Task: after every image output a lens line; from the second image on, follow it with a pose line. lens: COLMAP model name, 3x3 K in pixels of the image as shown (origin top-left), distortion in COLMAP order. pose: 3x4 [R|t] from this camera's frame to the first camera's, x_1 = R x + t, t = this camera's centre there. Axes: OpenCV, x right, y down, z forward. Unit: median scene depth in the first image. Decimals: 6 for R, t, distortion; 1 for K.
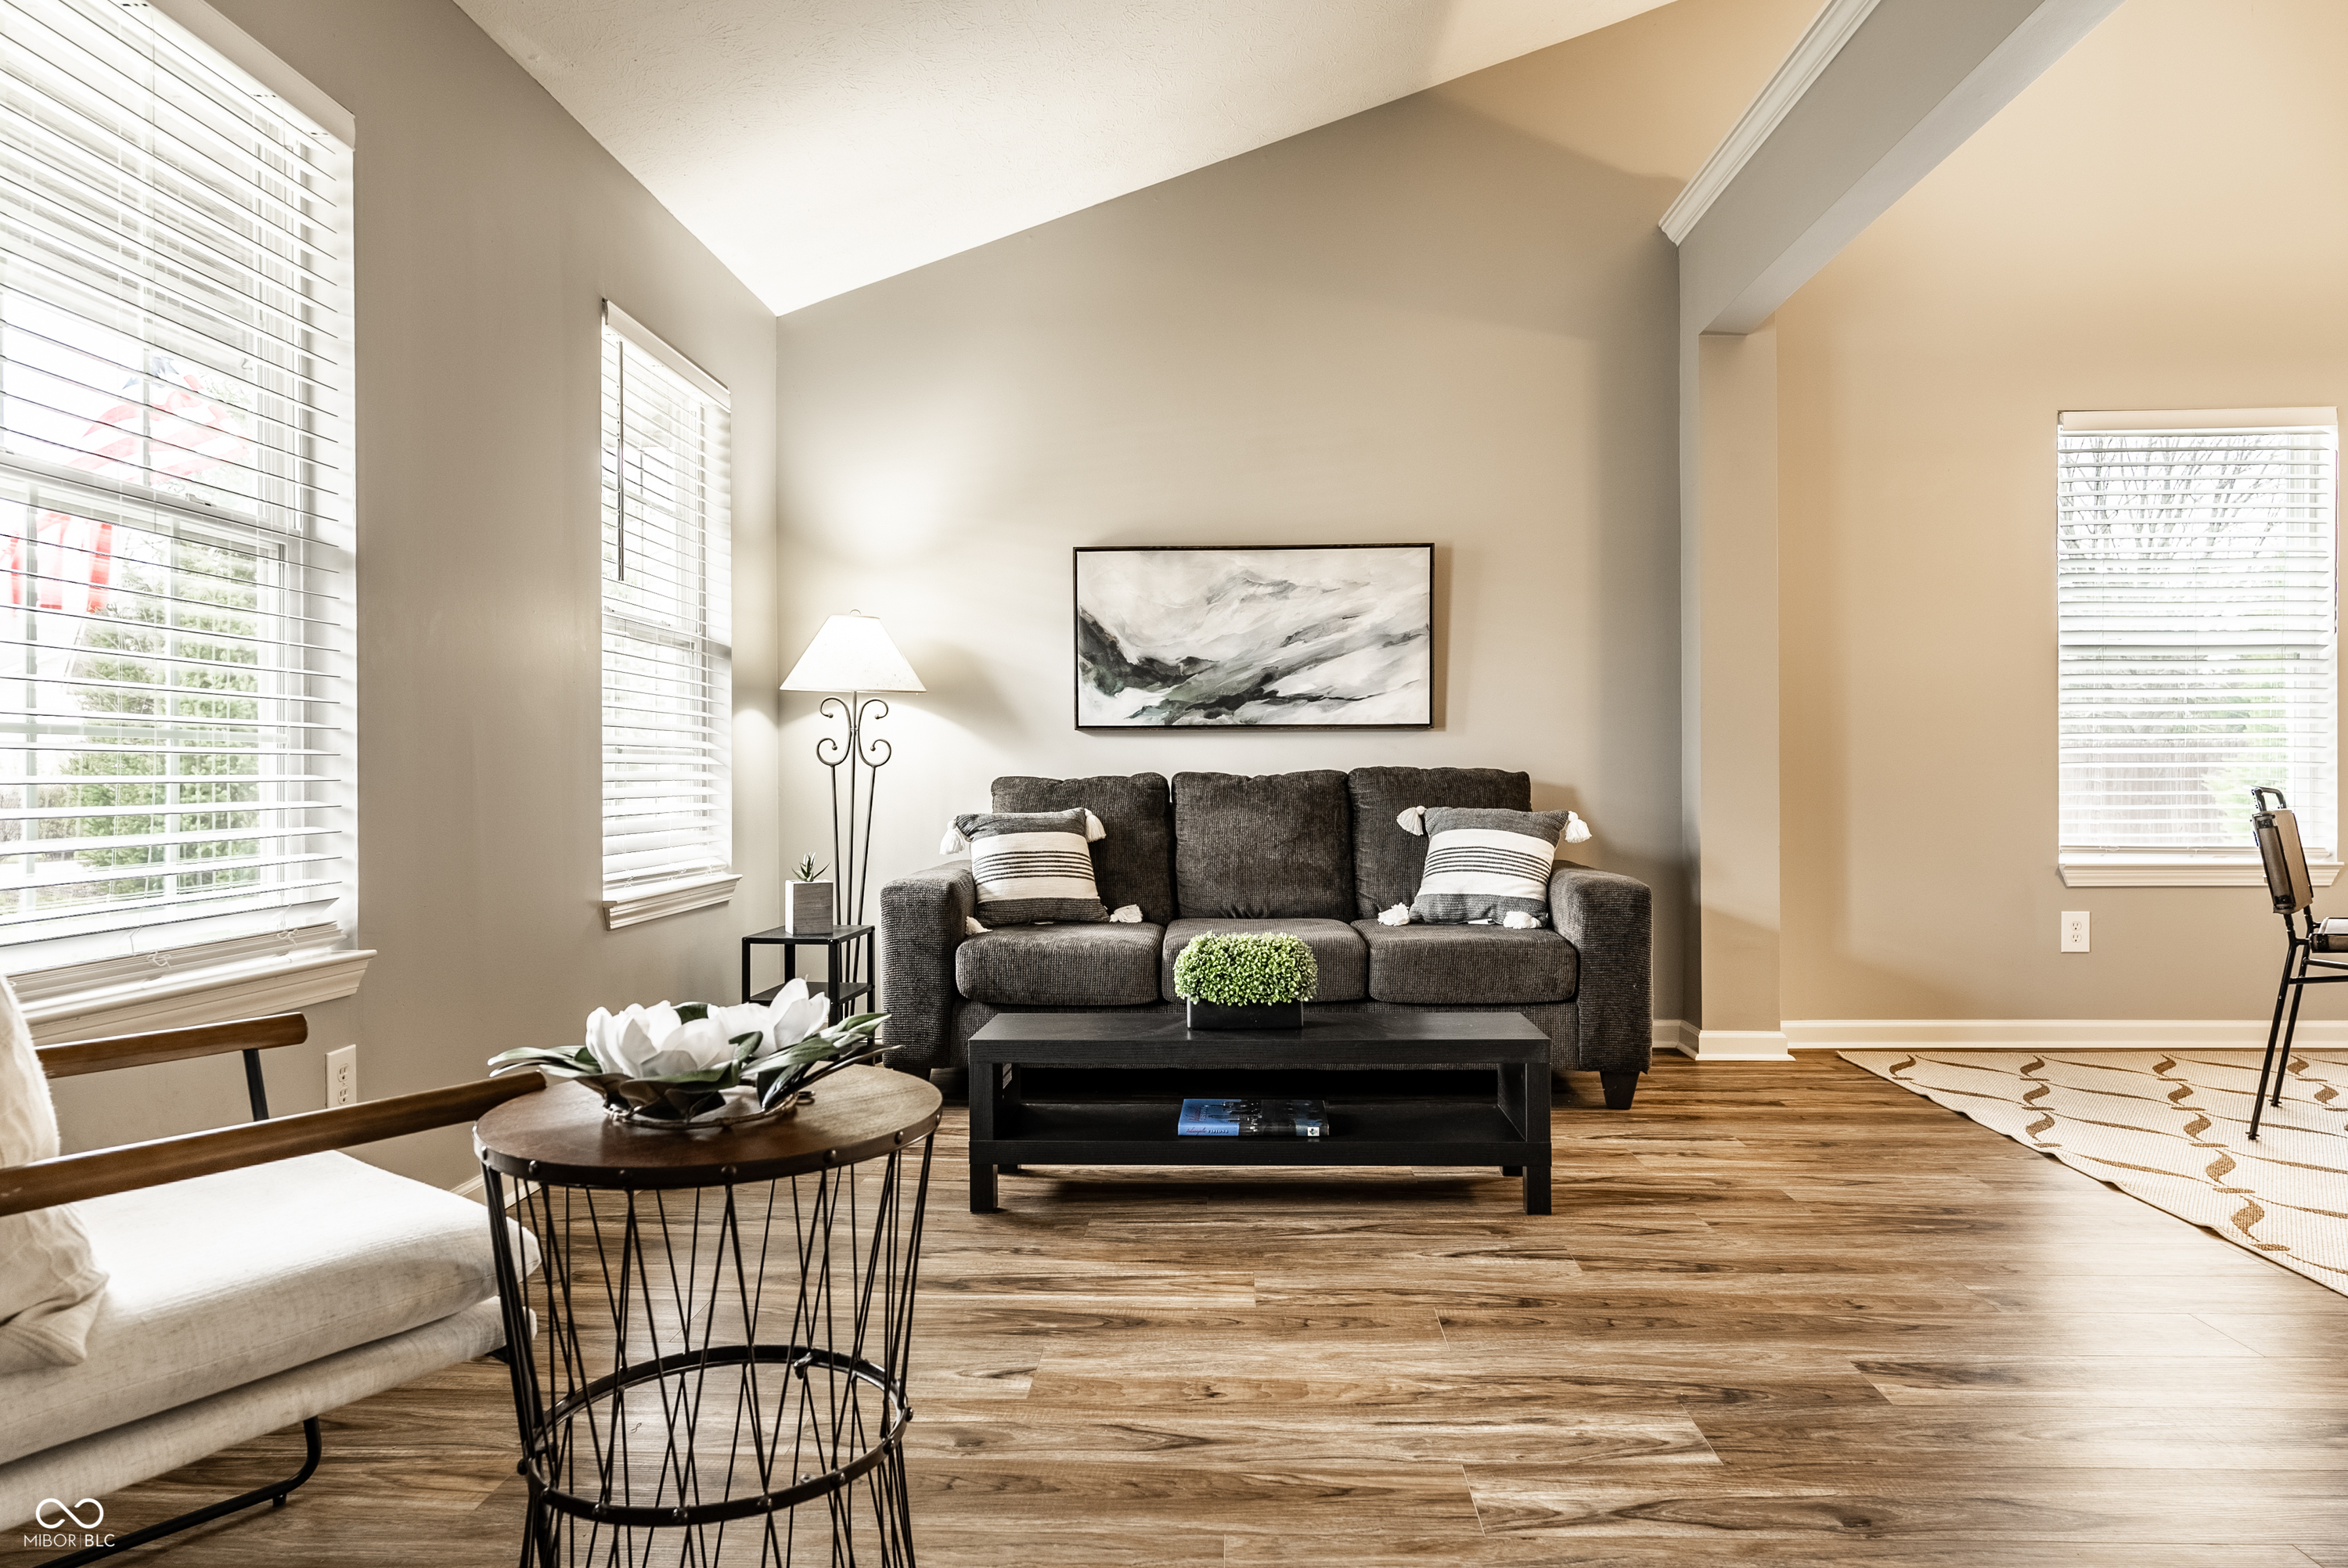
lens RADIAL K [[1444.1, 0, 1172.2], [0, 1444.1, 783.9], [0, 0, 1]] dist [-0.001808, -0.001644]
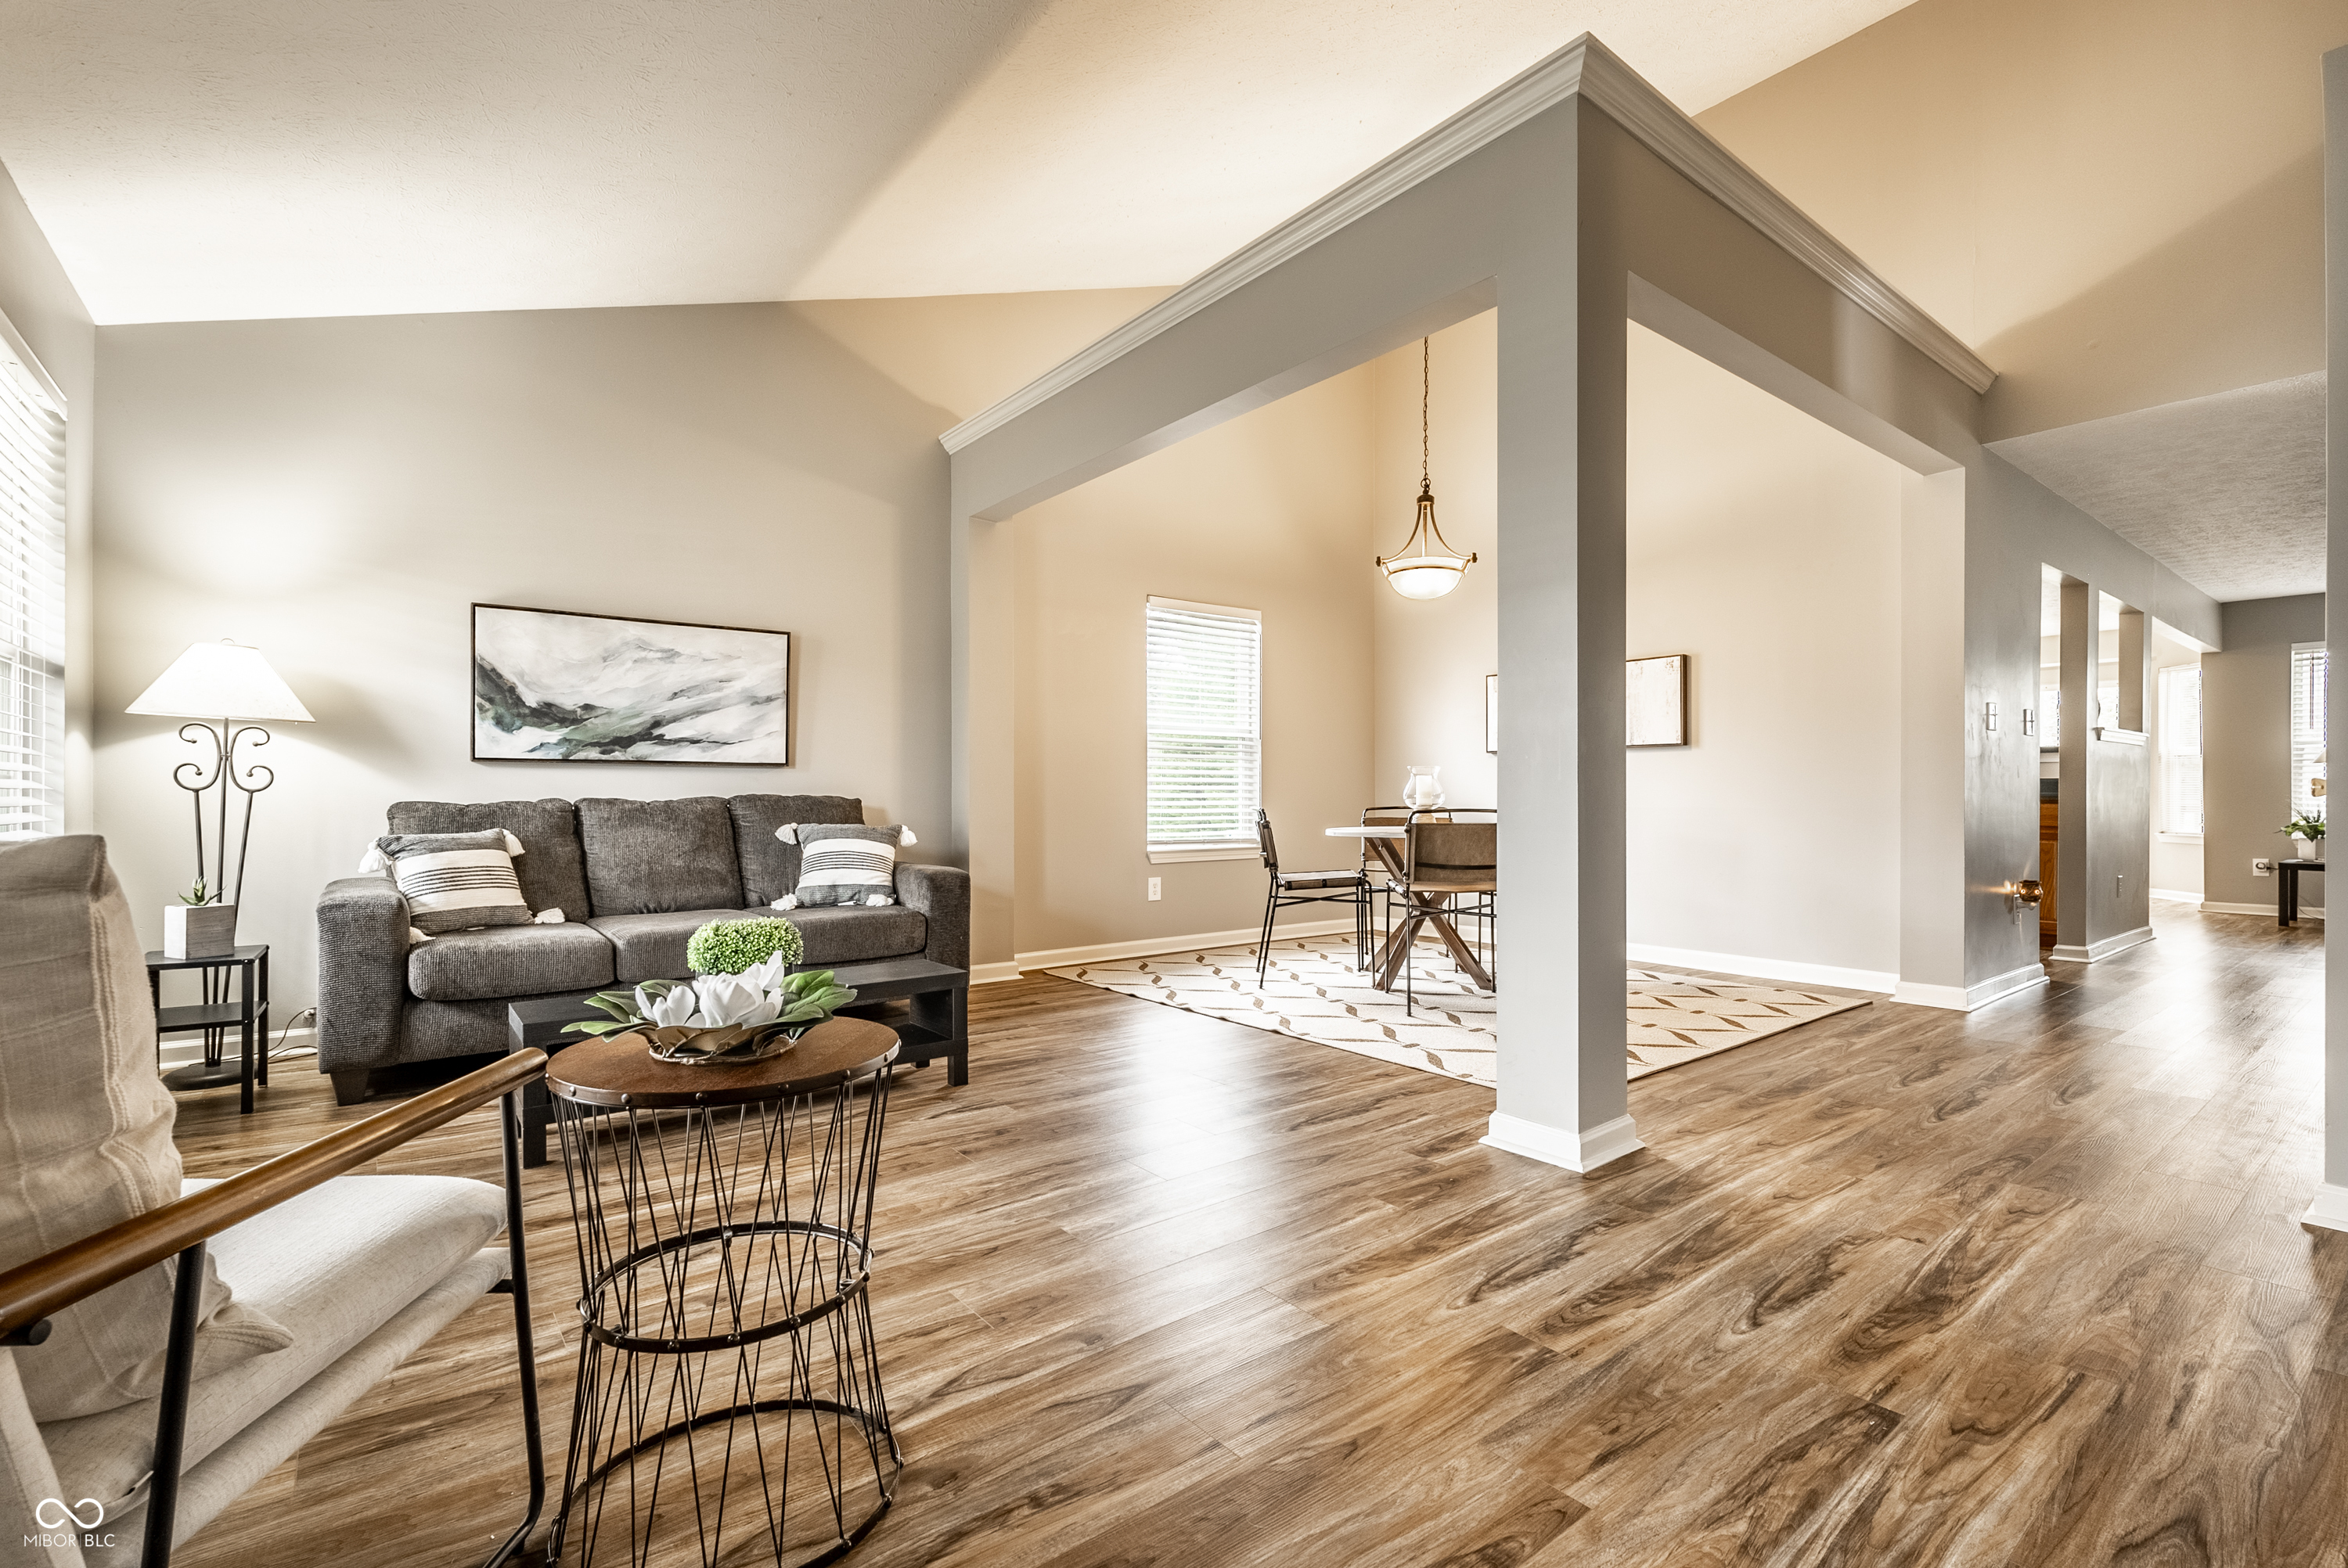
lens RADIAL K [[1054.3, 0, 1202.4], [0, 1054.3, 794.3], [0, 0, 1]] dist [-0.002229, -0.000175]
pose [[0.753013, 0.004611, 0.657989, -0.194604], [0.001901, 0.999956, -0.009184, -0.002189], [-0.658003, 0.008166, 0.752971, -0.016612]]
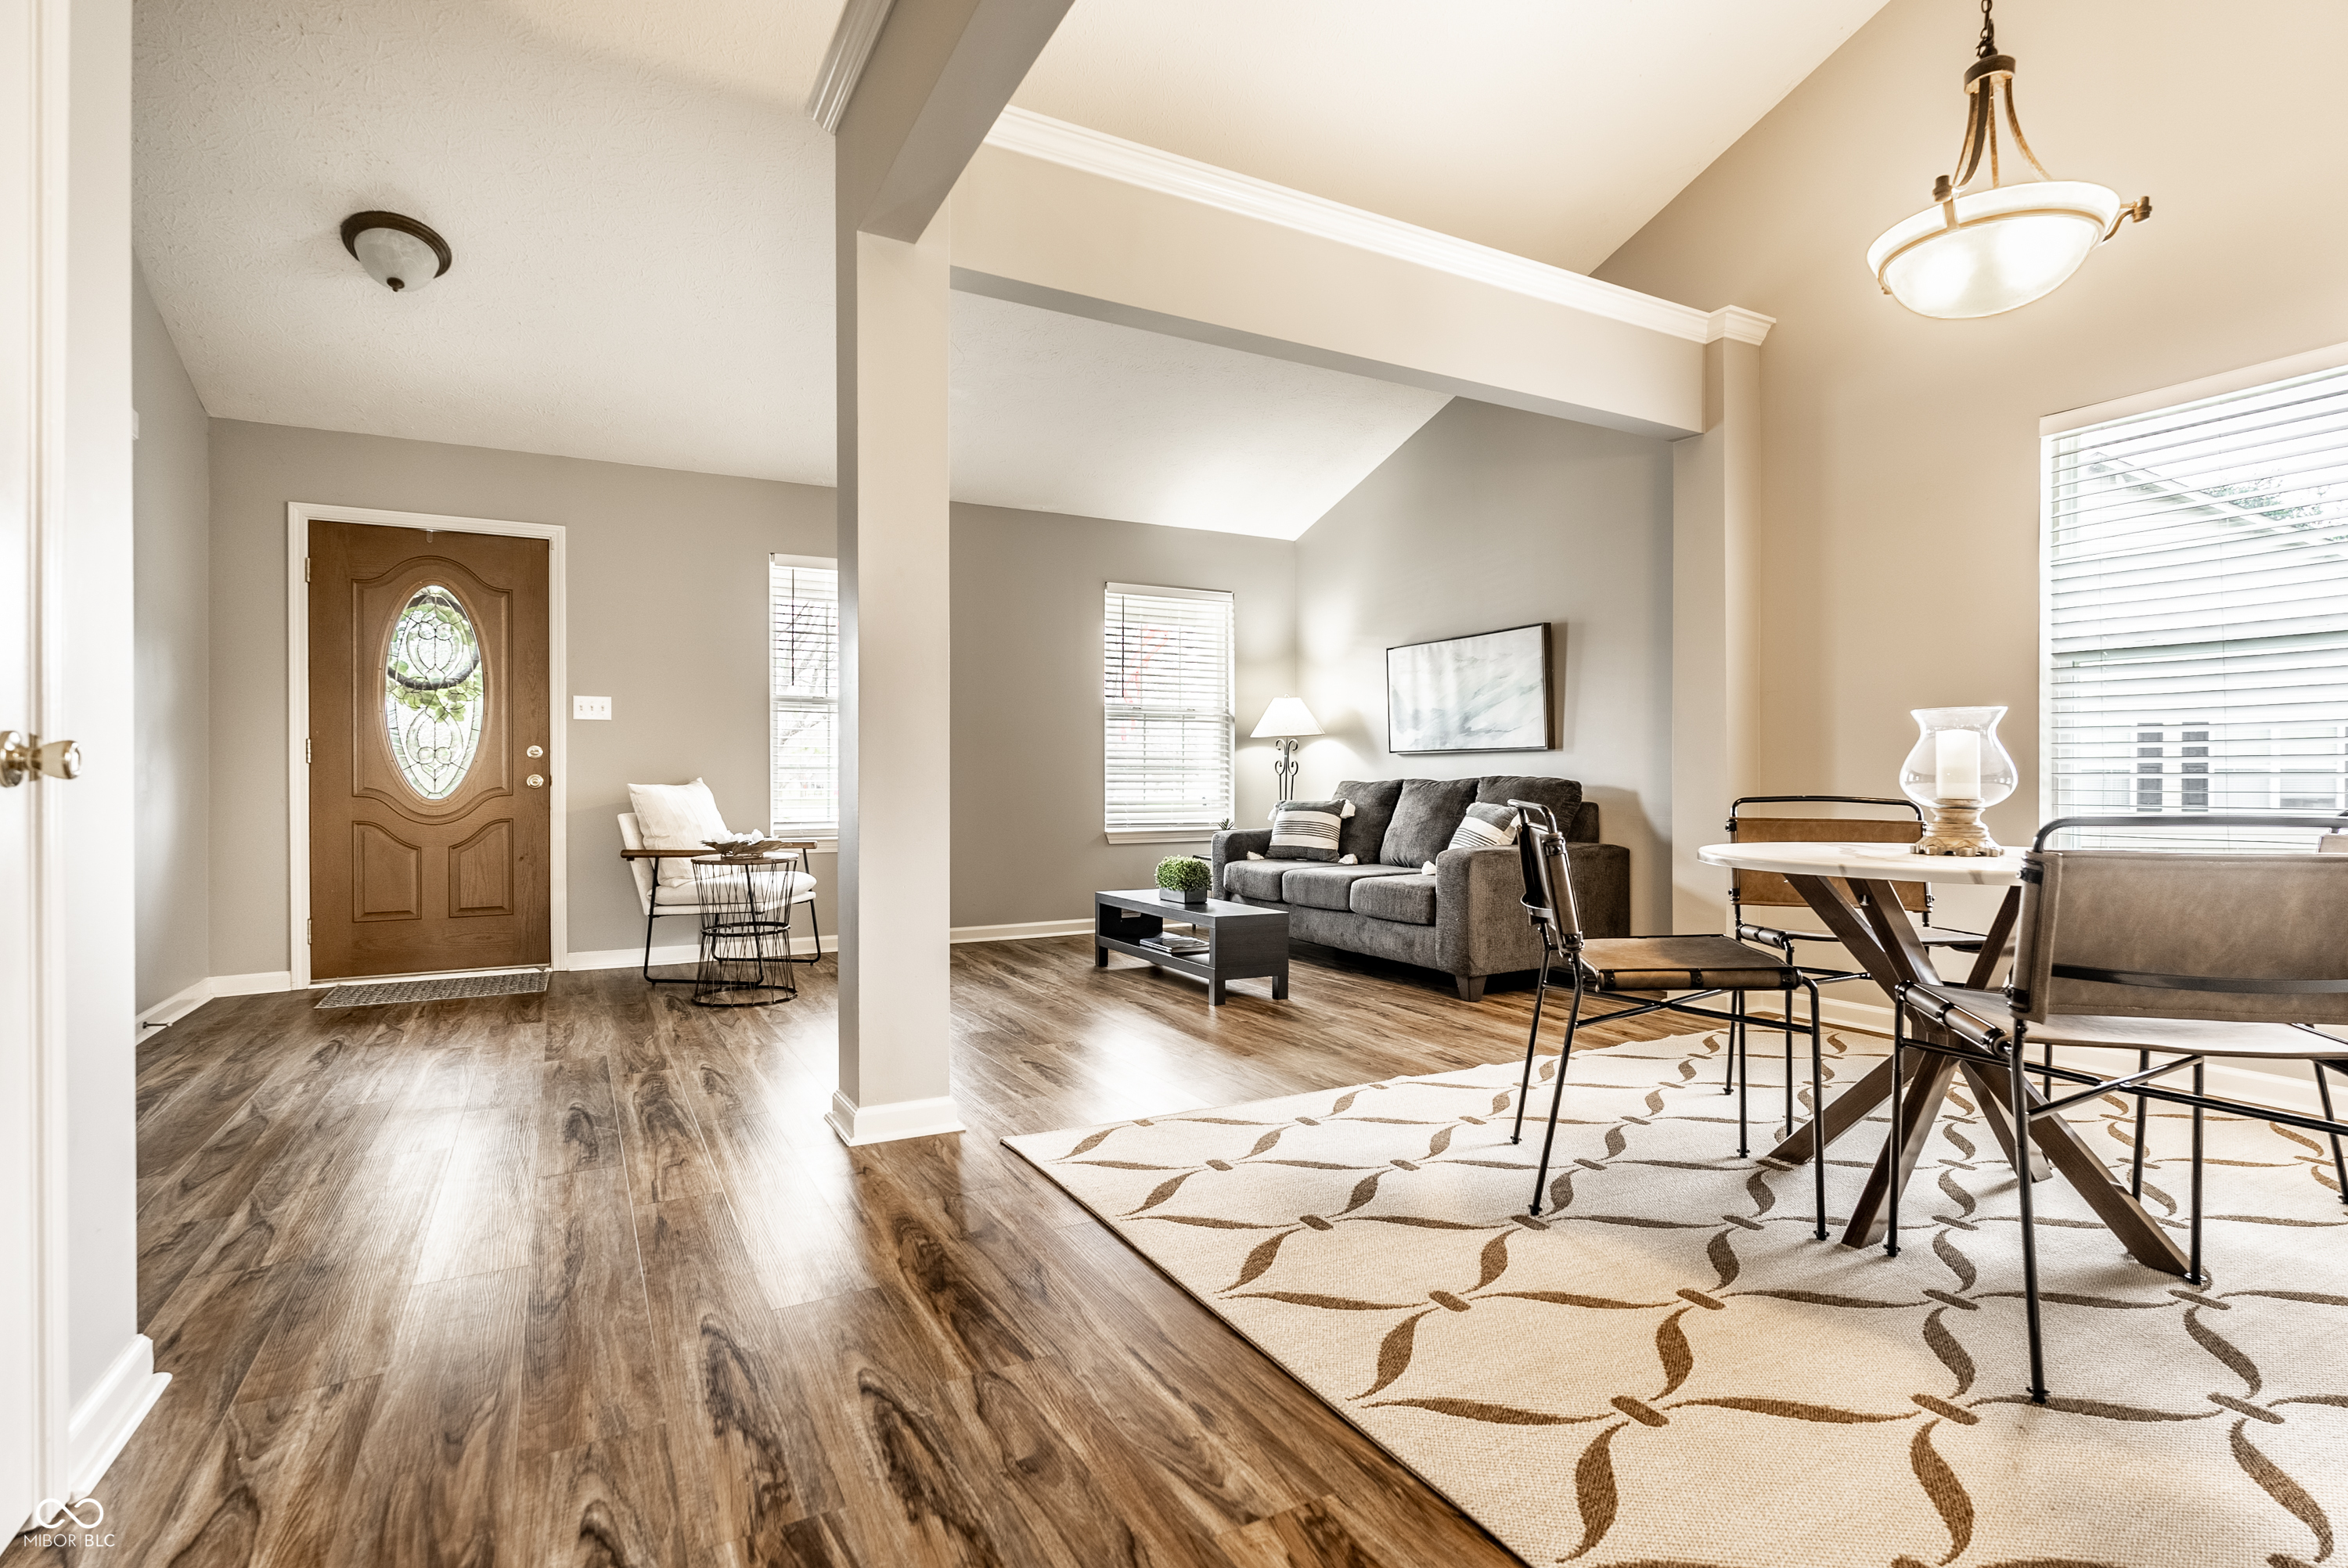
lens RADIAL K [[1127.9, 0, 1164.3], [0, 1127.9, 781.2], [0, 0, 1]] dist [0.000006, -0.000490]
pose [[0.502155, 0.007705, -0.864743, 1.026790], [-0.005689, 0.999968, 0.005606, -0.011475], [0.864759, 0.002104, 0.502183, 0.106568]]
